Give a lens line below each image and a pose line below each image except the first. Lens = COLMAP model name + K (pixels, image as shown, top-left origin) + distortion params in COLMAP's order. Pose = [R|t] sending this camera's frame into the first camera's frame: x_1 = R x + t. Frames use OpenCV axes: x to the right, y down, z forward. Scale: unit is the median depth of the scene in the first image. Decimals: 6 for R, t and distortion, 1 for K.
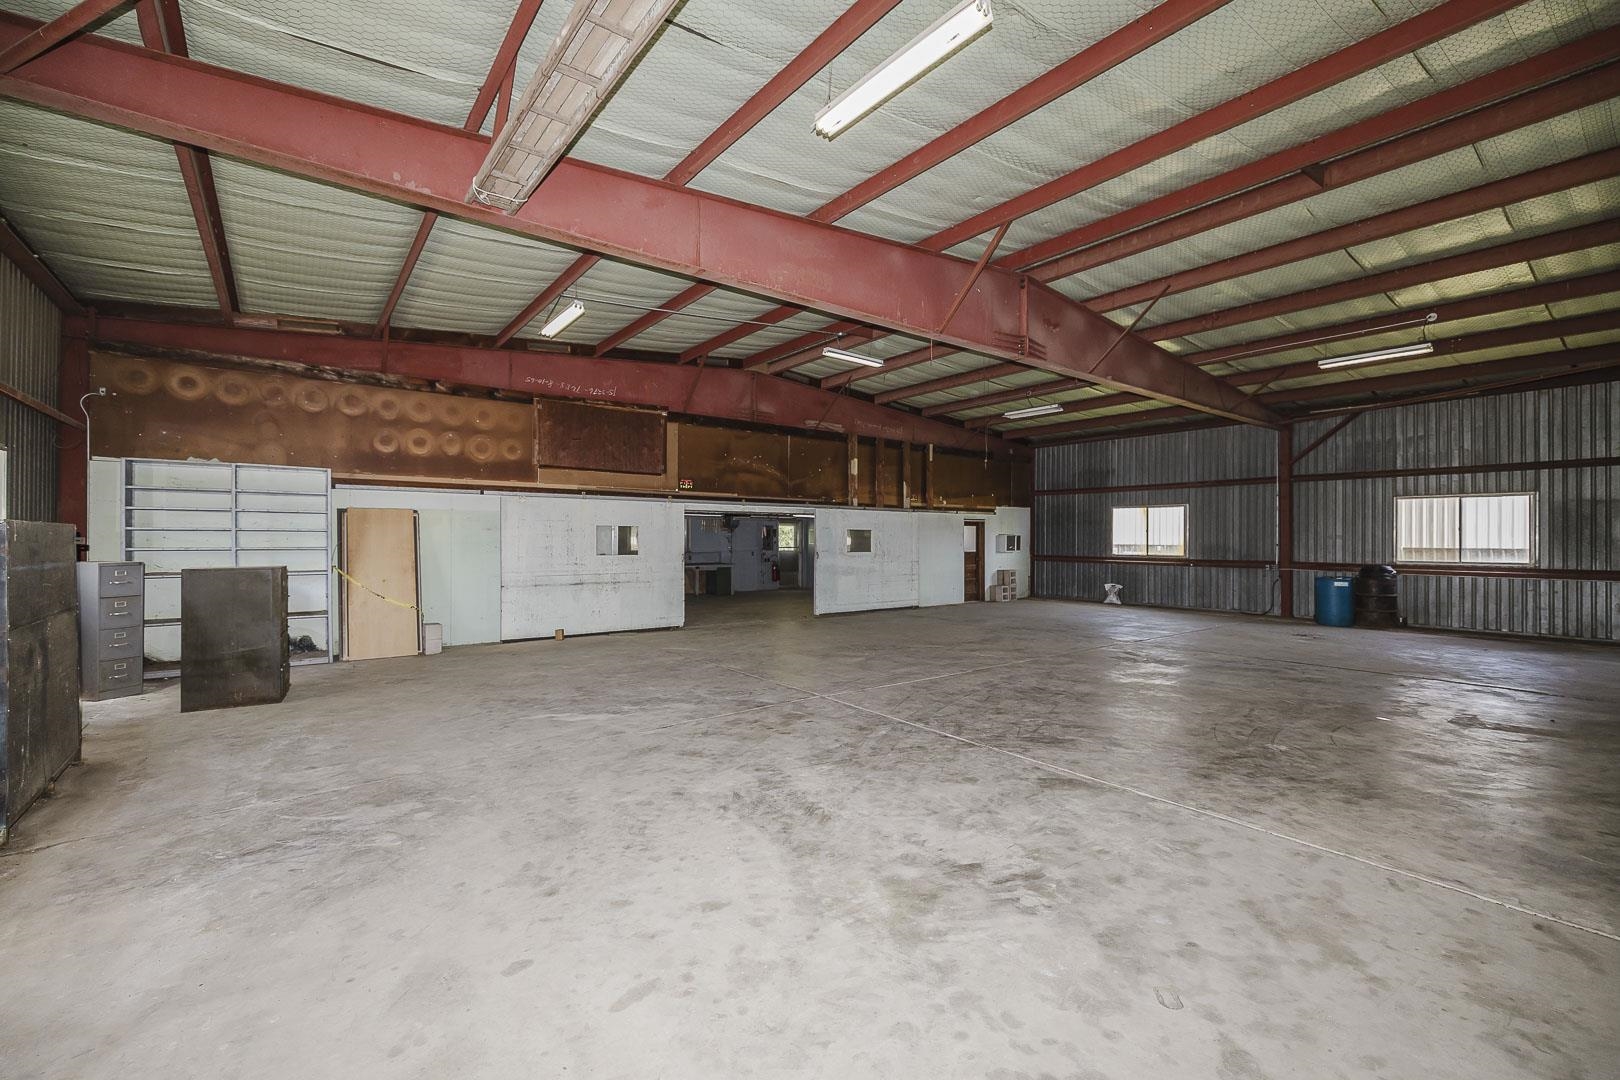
lens RADIAL K [[688.5, 0, 812.6], [0, 688.5, 541.7], [0, 0, 1]] dist [0.003086, -0.000601]
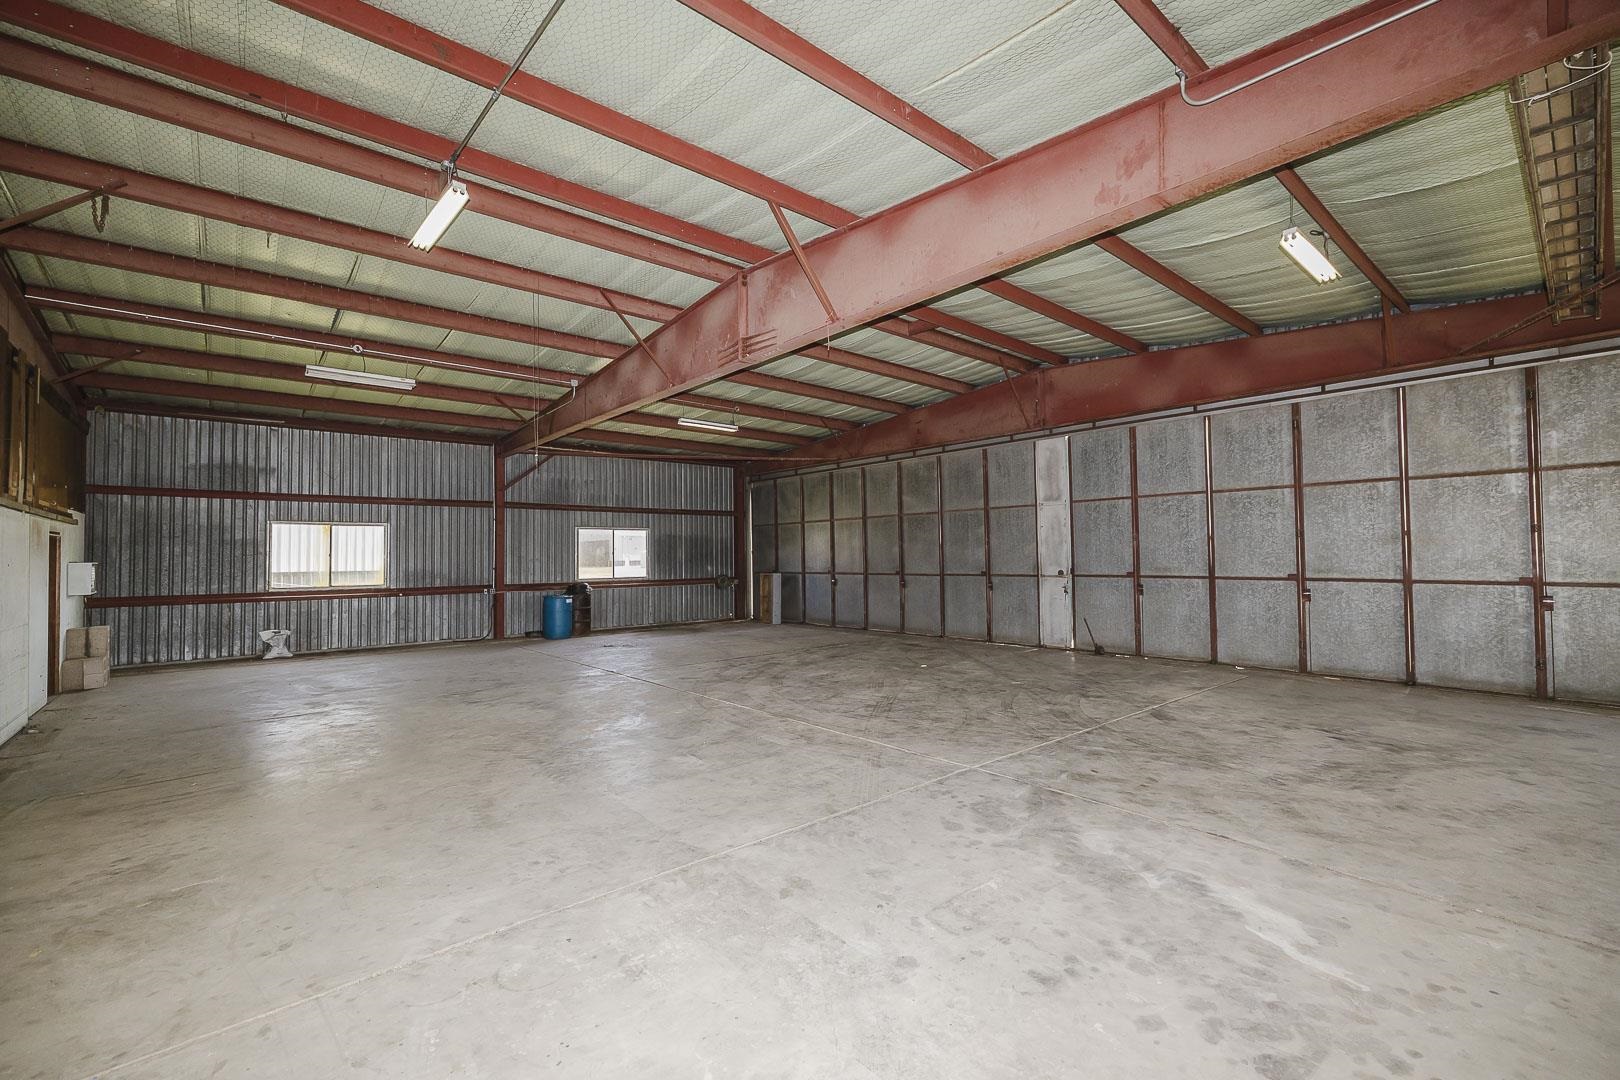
lens RADIAL K [[688.5, 0, 812.3], [0, 688.5, 530.0], [0, 0, 1]] dist [0.003086, -0.000601]
pose [[-0.049590, 0.036777, 0.998092, -0.364553], [0.017950, 0.999193, -0.035926, -0.007508], [-0.998608, 0.016134, -0.050210, 0.587827]]
